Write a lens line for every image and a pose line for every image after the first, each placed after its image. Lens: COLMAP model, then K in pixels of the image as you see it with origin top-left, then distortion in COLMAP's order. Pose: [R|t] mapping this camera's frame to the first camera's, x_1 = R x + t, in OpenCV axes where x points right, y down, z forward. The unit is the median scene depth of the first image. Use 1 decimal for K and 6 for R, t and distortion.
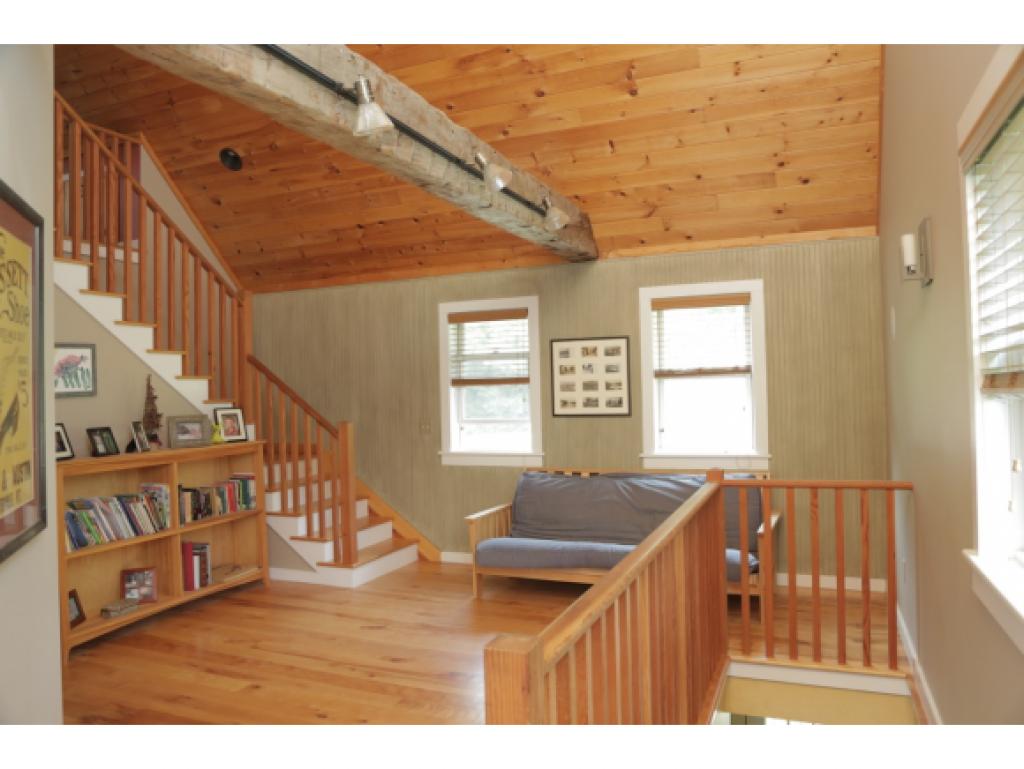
lens RADIAL K [[698.8, 0, 514.7], [0, 698.8, 381.6], [0, 0, 1]] dist [-0.124603, 0.074615]
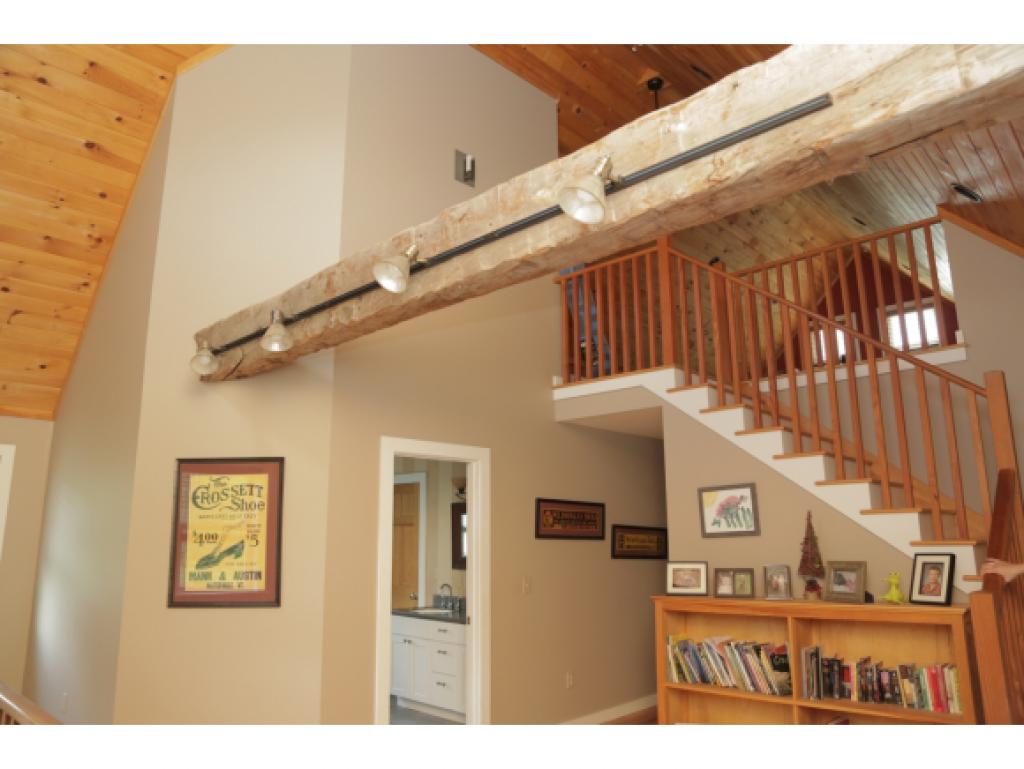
lens RADIAL K [[698.8, 0, 514.7], [0, 698.8, 381.6], [0, 0, 1]] dist [-0.124603, 0.074615]
pose [[-0.358682, -0.163814, -0.918974, 0.394765], [0.032834, 0.981658, -0.187803, -0.019648], [0.932882, -0.097535, -0.346724, 0.871265]]
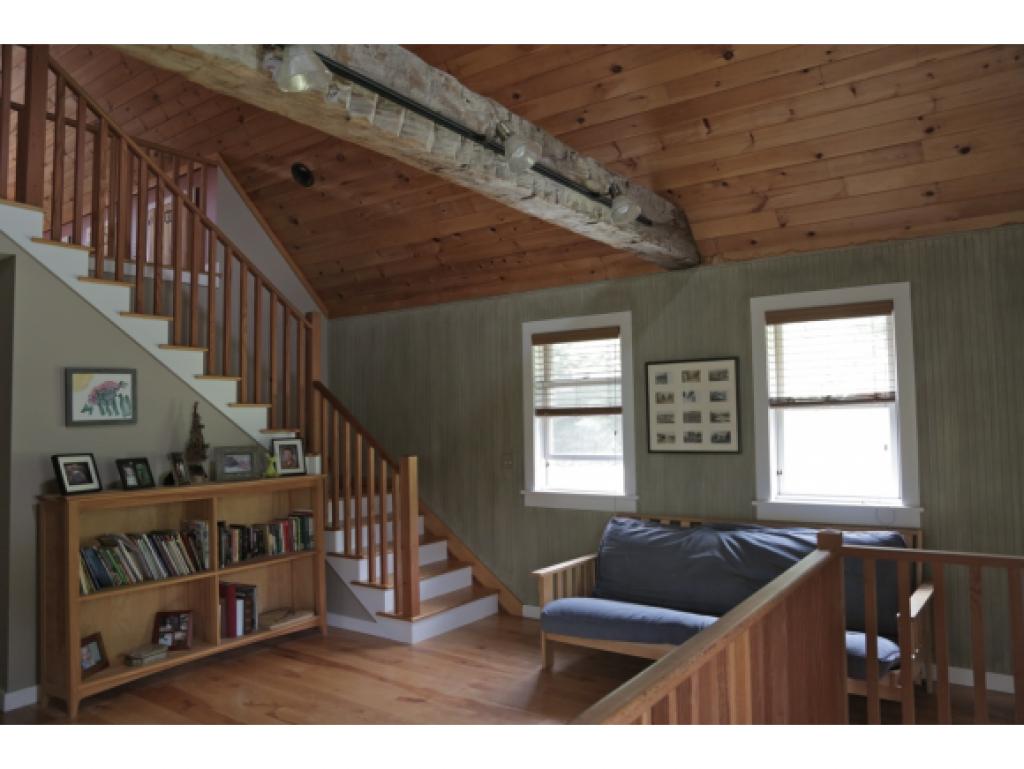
lens RADIAL K [[698.8, 0, 514.7], [0, 698.8, 381.6], [0, 0, 1]] dist [-0.124603, 0.074615]
pose [[0.977250, -0.003686, -0.212060, 0.082244], [-0.004534, 0.999258, -0.038260, -0.003840], [0.212044, 0.038351, 0.976507, 0.154979]]
